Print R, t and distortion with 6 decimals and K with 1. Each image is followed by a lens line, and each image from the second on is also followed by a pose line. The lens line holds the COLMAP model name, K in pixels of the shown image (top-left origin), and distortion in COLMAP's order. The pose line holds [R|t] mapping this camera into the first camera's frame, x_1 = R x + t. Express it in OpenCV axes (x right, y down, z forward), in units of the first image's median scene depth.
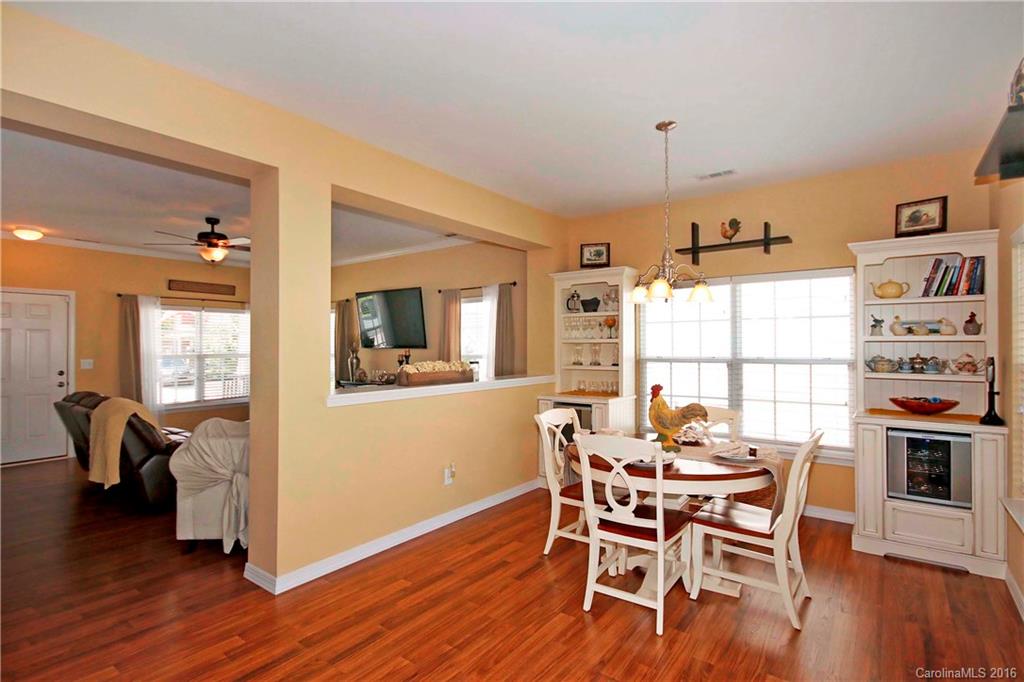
lens RADIAL K [[502.6, 0, 523.1], [0, 502.6, 331.9], [0, 0, 1]] dist [0.000455, -0.000228]
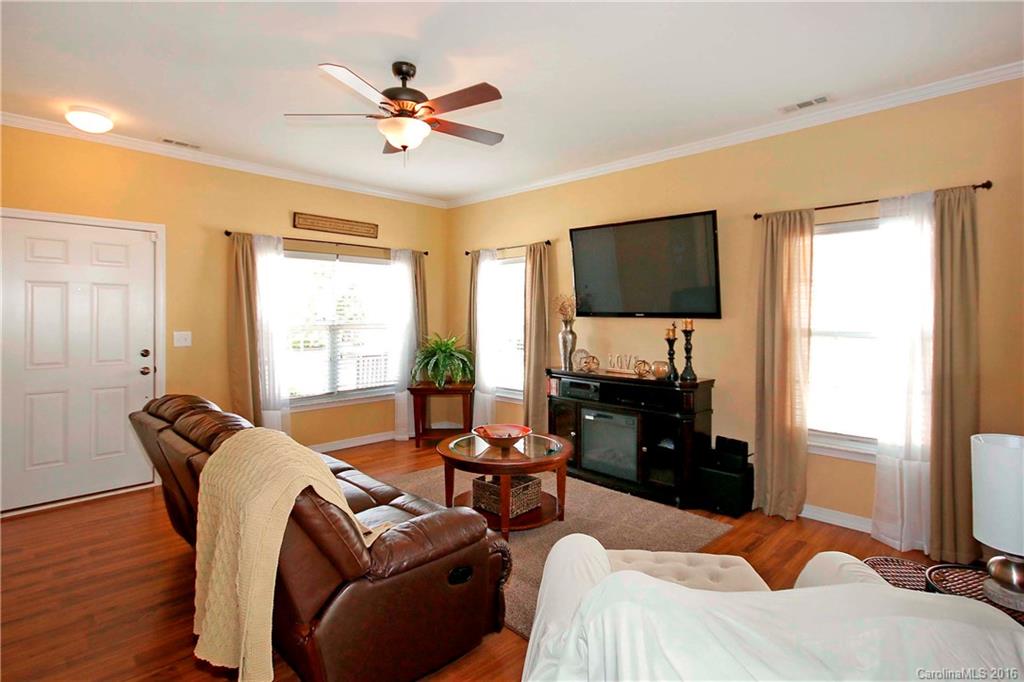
lens RADIAL K [[507.6, 0, 509.5], [0, 507.6, 307.8], [0, 0, 1]] dist [0.025992, 0.000377]
pose [[0.990237, 0.005178, -0.139297, -0.367649], [-0.003354, 0.999906, 0.013325, 0.014471], [0.139353, -0.012728, 0.990161, 0.414872]]
